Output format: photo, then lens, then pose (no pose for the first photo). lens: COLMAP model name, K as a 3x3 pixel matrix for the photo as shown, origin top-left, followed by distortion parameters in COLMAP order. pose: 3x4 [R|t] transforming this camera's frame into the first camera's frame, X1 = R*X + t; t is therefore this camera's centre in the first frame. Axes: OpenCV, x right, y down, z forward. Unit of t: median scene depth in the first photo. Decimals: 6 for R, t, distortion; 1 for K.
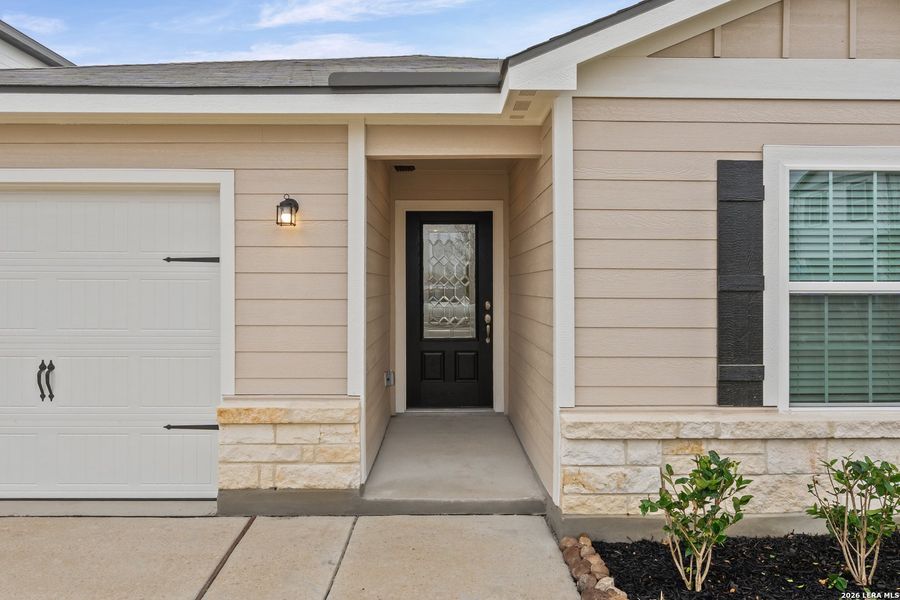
lens RADIAL K [[579.3, 0, 450.0], [0, 579.3, 300.0], [0, 0, 1]] dist [-0.001473, -0.001838]
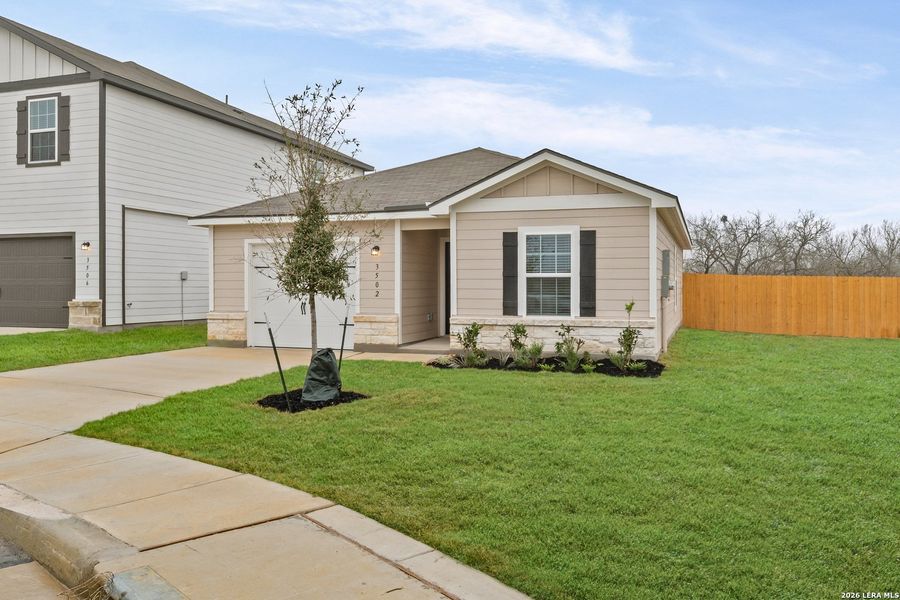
lens RADIAL K [[750.6, 0, 451.9], [0, 750.6, 308.9], [0, 0, 1]] dist [0.004134, 0.002419]
pose [[0.937351, 0.009974, -0.348243, 1.429855], [-0.008209, 0.999945, 0.006543, 0.117018], [0.348289, -0.003274, 0.937382, -2.471314]]
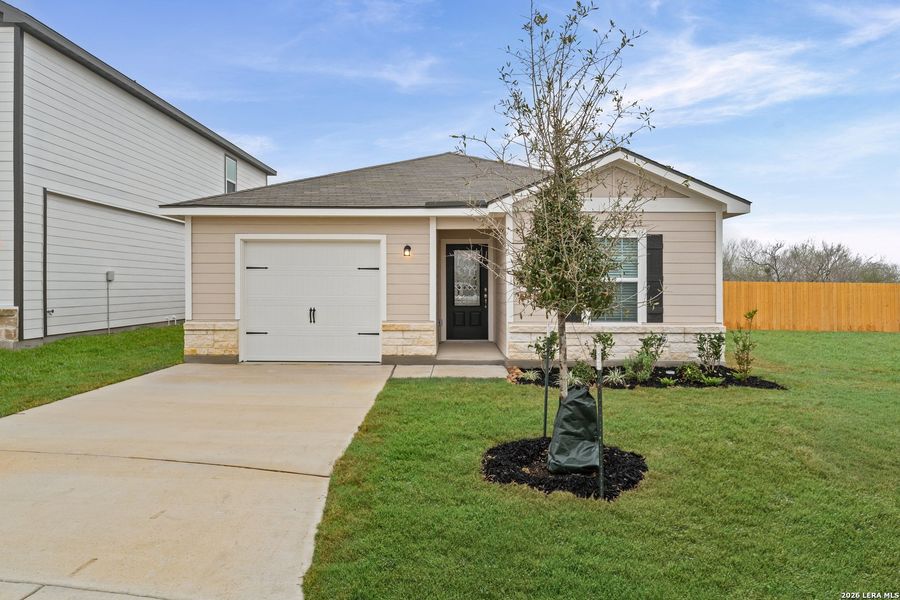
lens RADIAL K [[579.3, 0, 450.0], [0, 579.3, 300.0], [0, 0, 1]] dist [-0.001473, -0.001838]
pose [[0.999853, 0.002532, -0.016953, -0.041718], [-0.002531, 0.999997, 0.000058, 0.071676], [0.016953, -0.000015, 0.999856, -1.652051]]
